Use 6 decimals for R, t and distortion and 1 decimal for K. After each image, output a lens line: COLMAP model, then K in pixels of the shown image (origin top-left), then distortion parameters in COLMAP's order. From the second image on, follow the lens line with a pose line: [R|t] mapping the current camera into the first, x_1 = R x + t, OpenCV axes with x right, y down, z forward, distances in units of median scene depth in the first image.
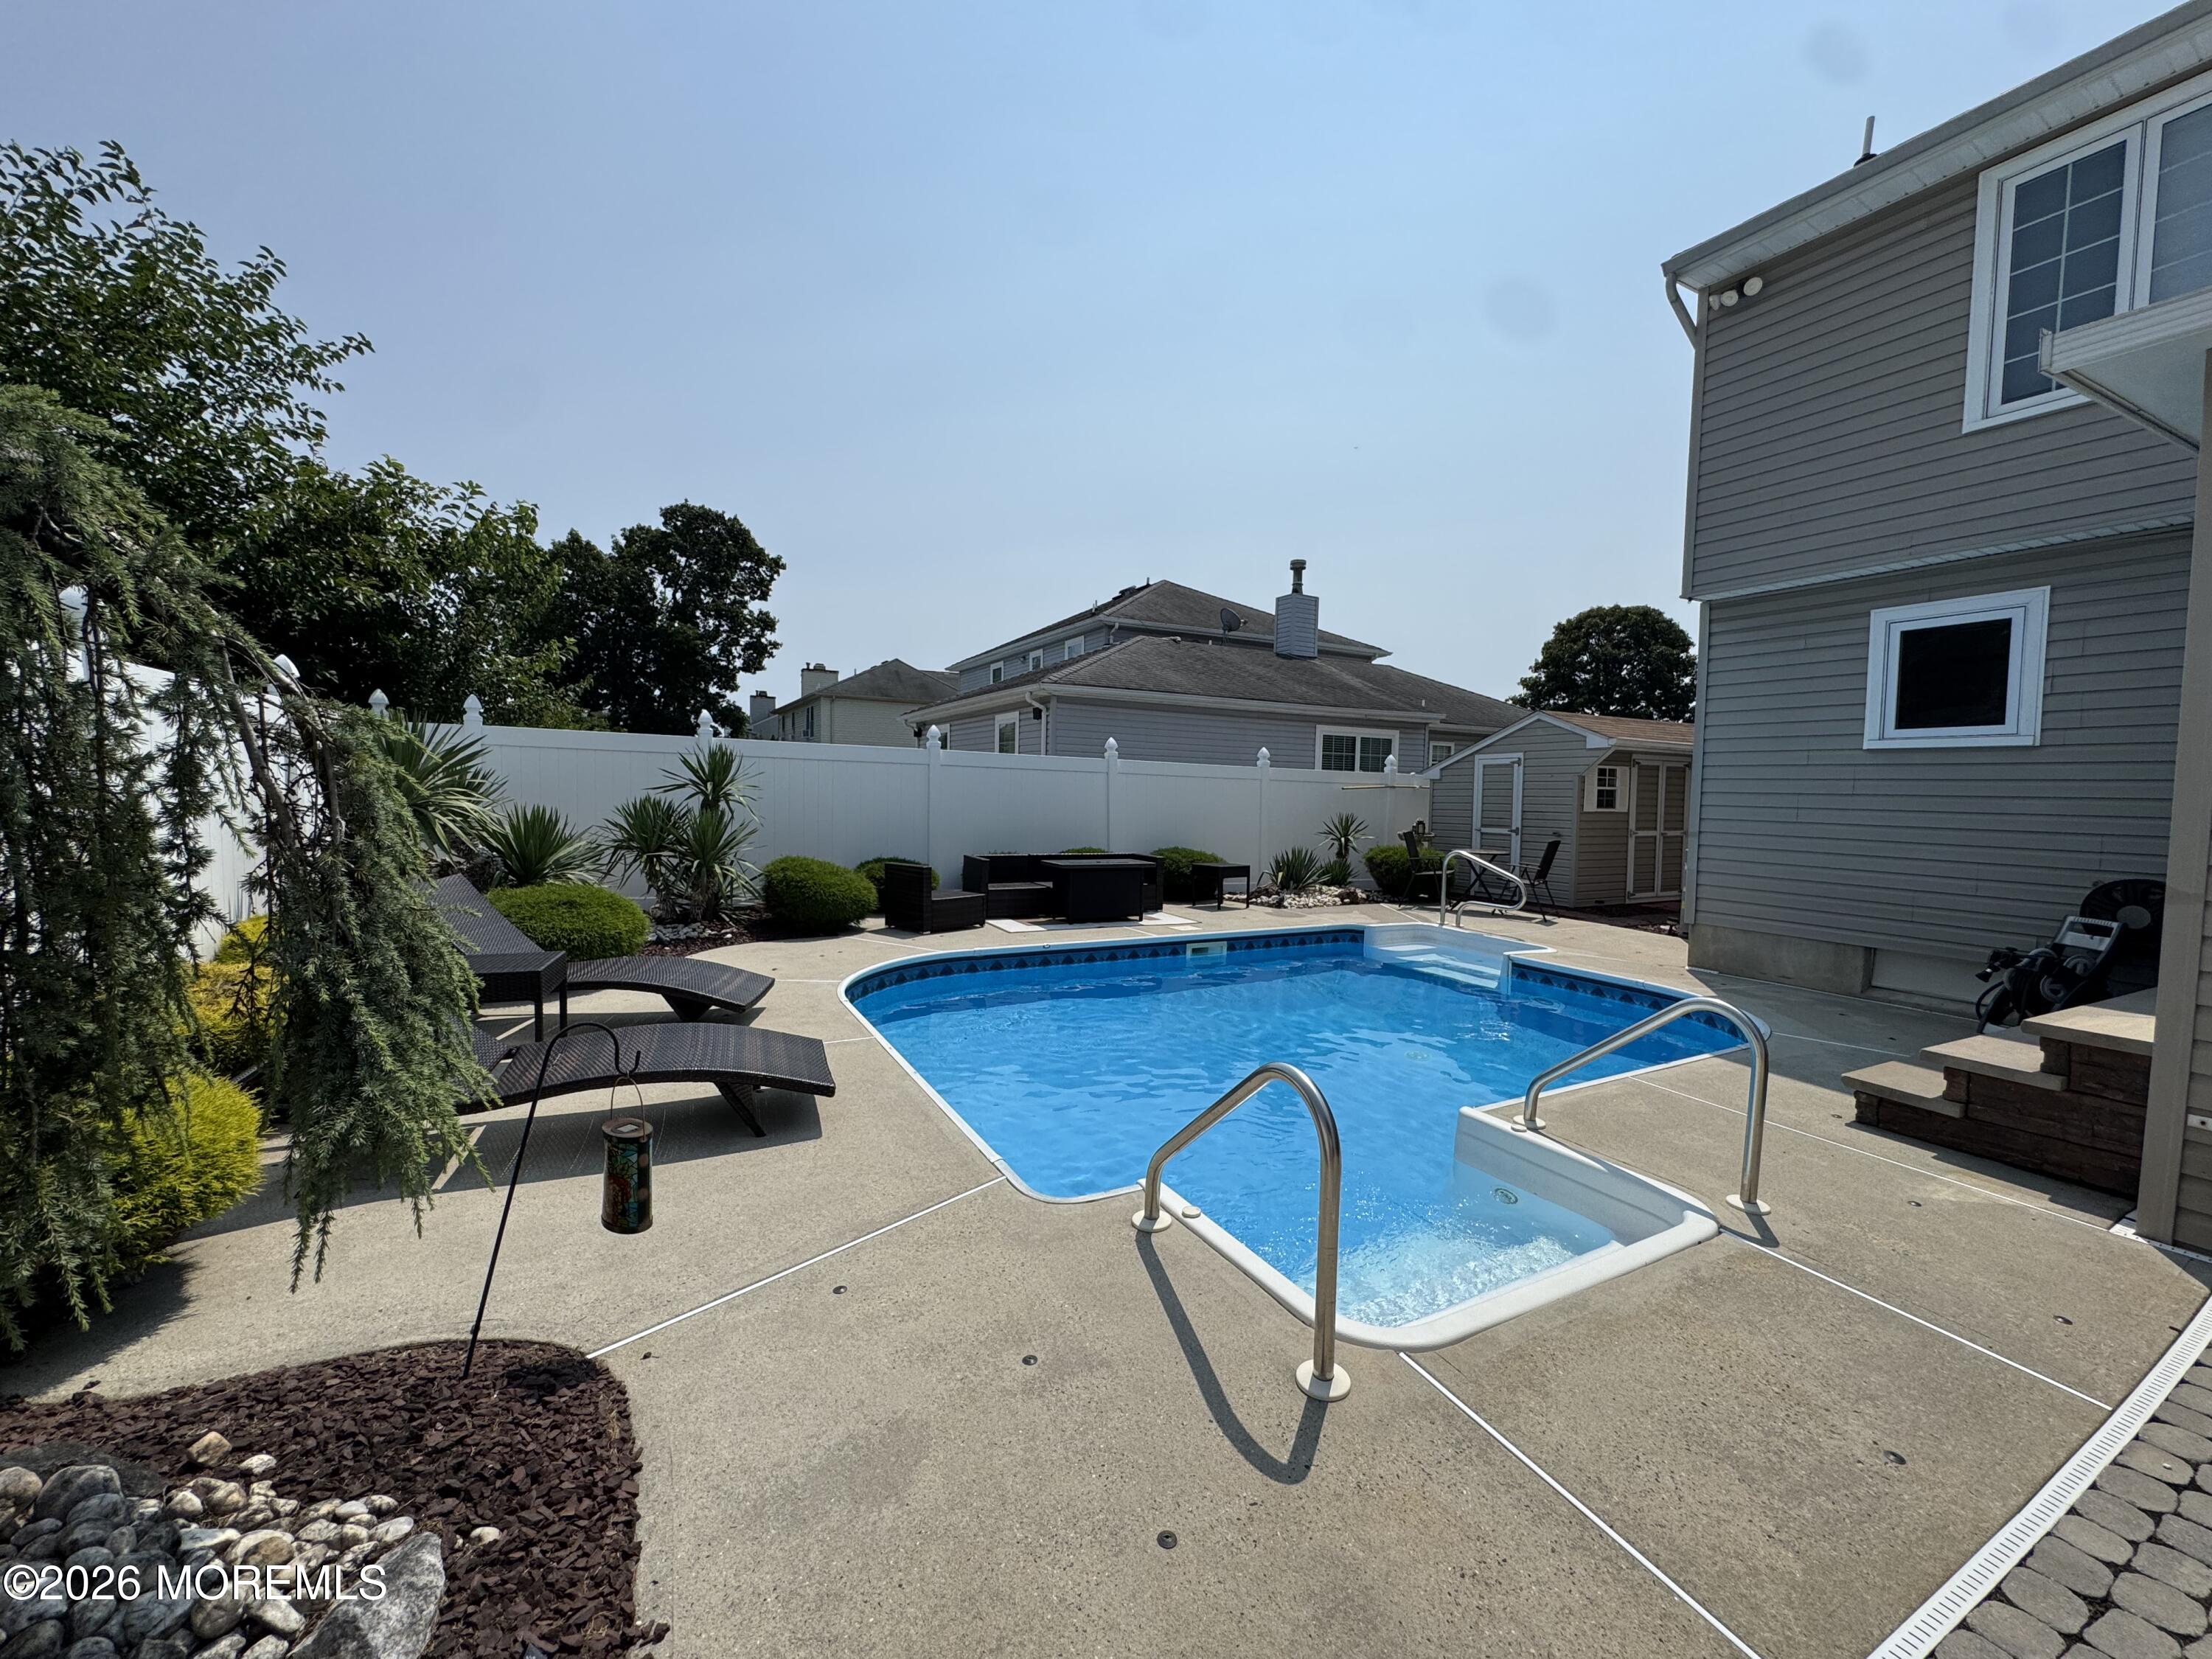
lens RADIAL K [[873.3, 0, 1106.0], [0, 873.3, 829.5], [0, 0, 1]] dist [-0.002523, -0.000516]
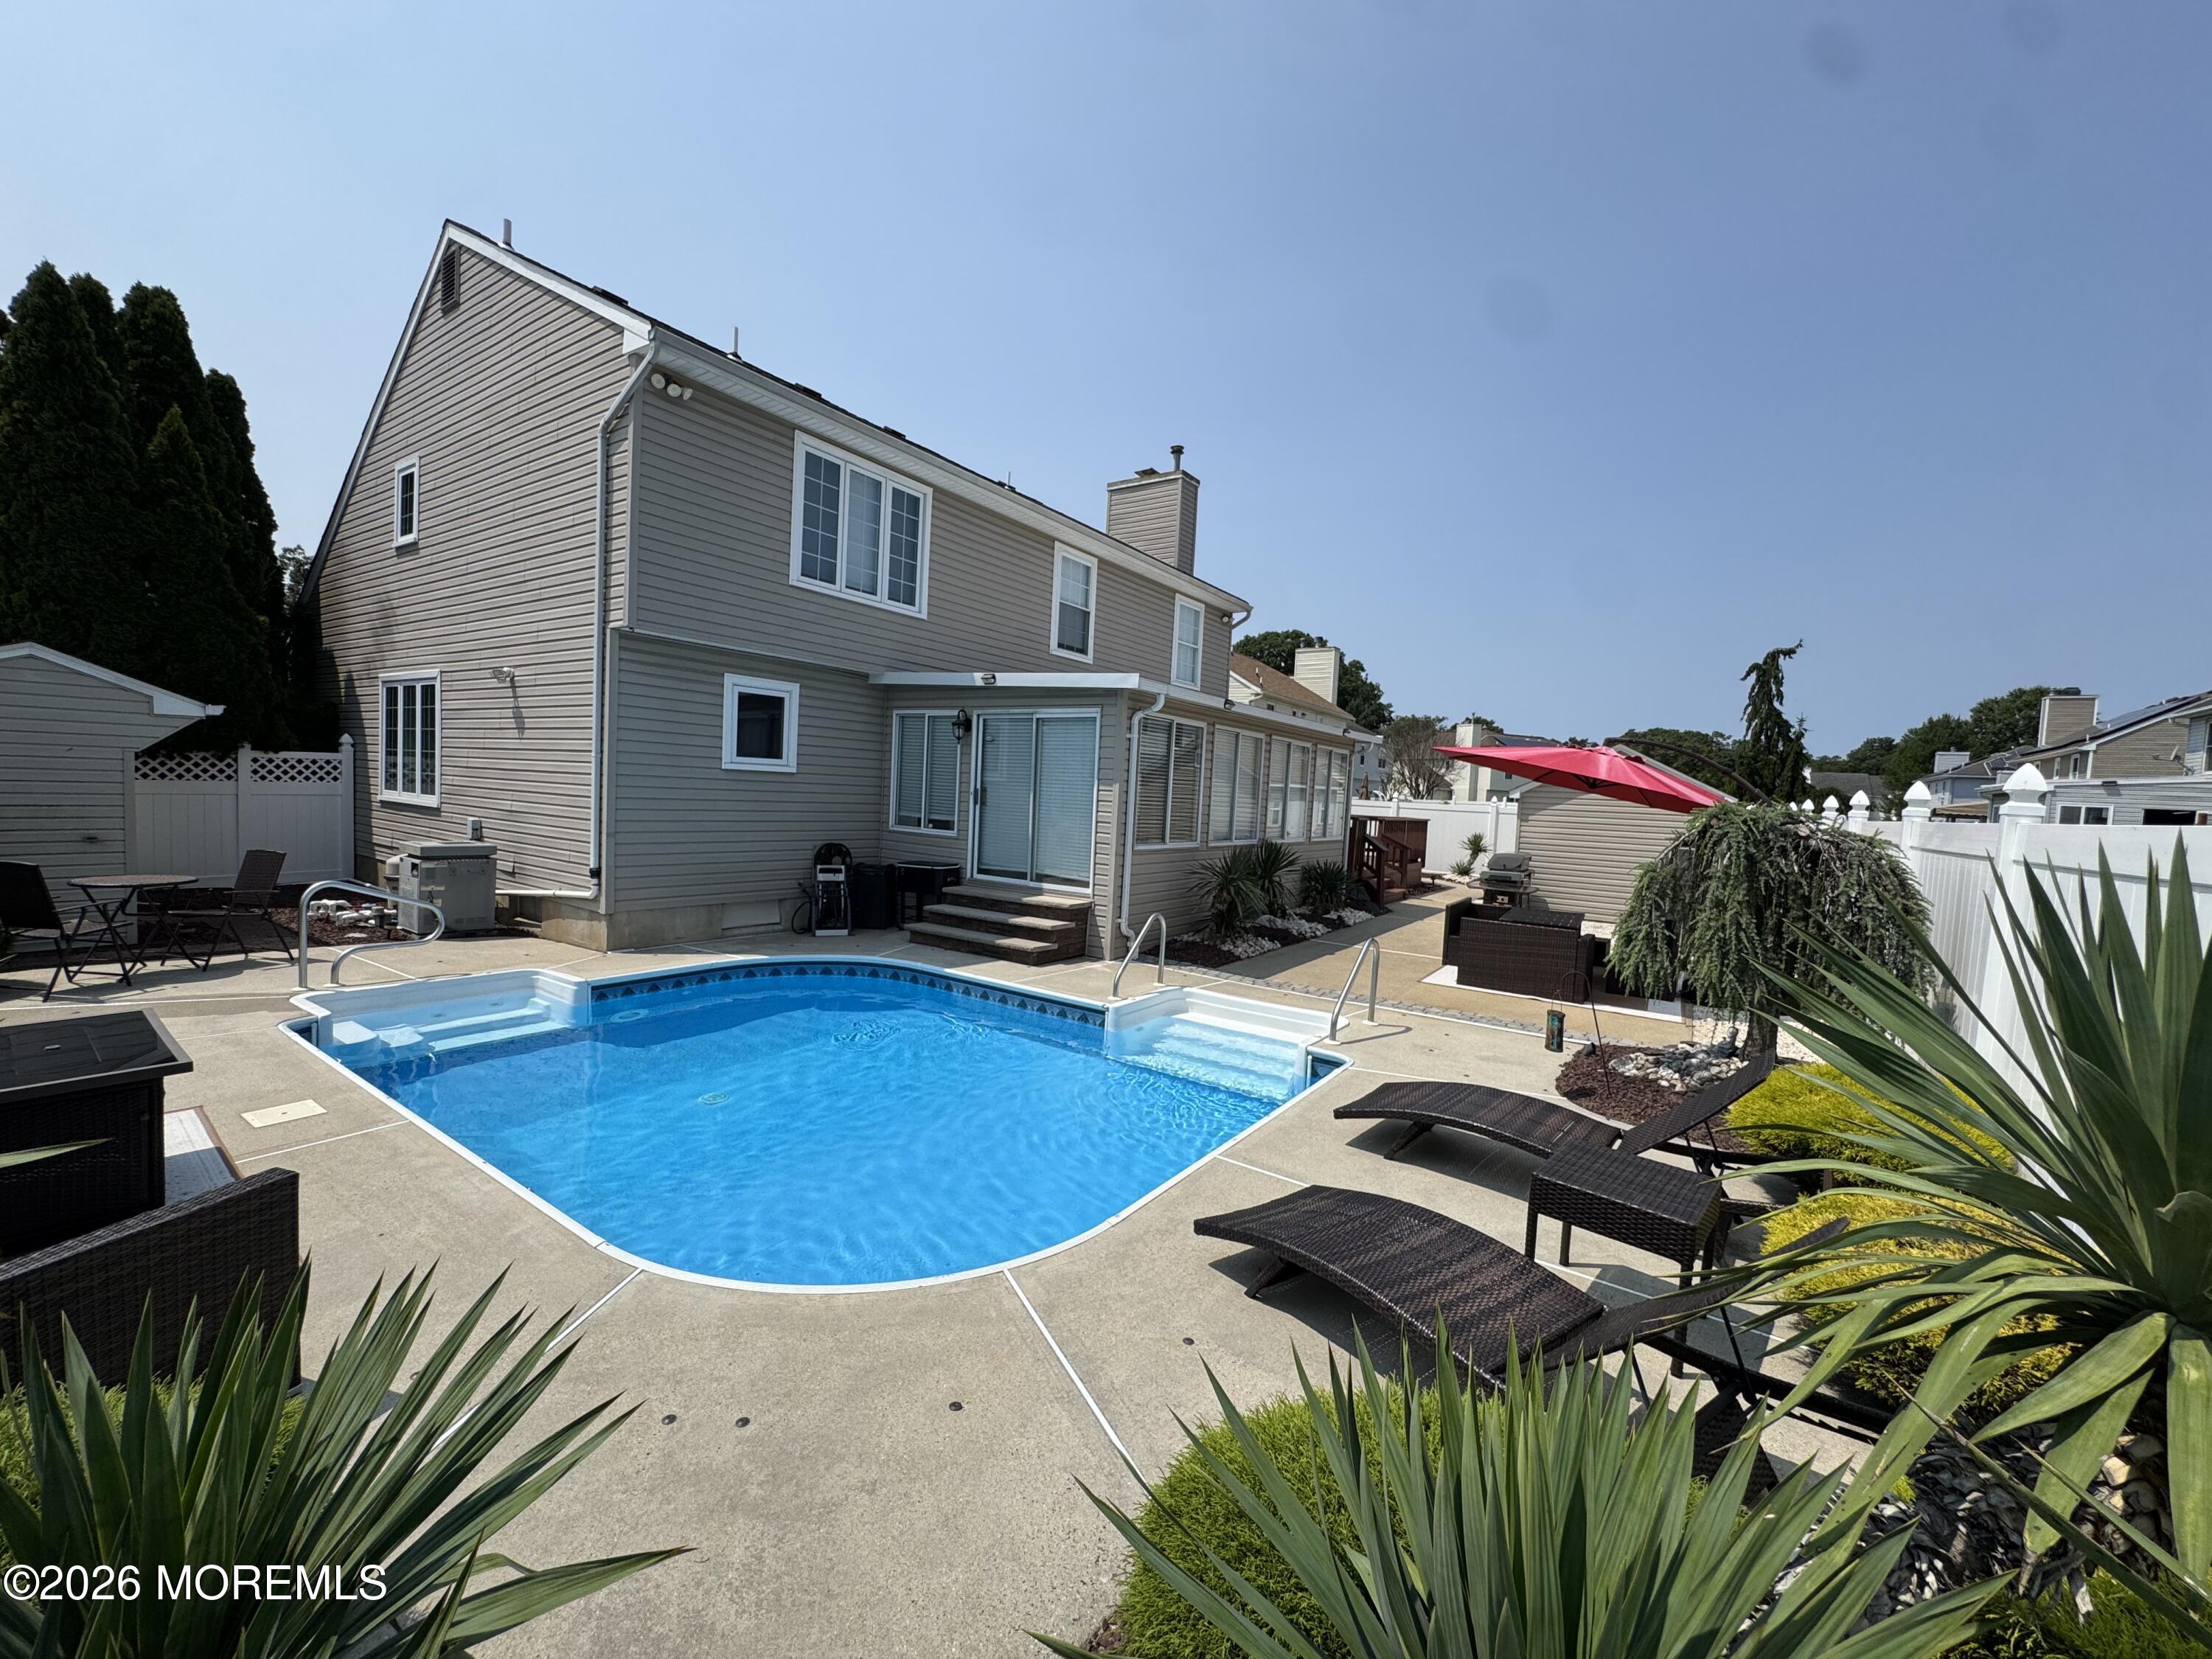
lens RADIAL K [[873.3, 0, 1106.0], [0, 873.3, 829.5], [0, 0, 1]] dist [-0.002523, -0.000516]
pose [[-0.442248, -0.085810, 0.892778, -0.763274], [-0.018634, 0.996077, 0.086508, -0.137128], [-0.896699, 0.021622, -0.442112, 1.142139]]
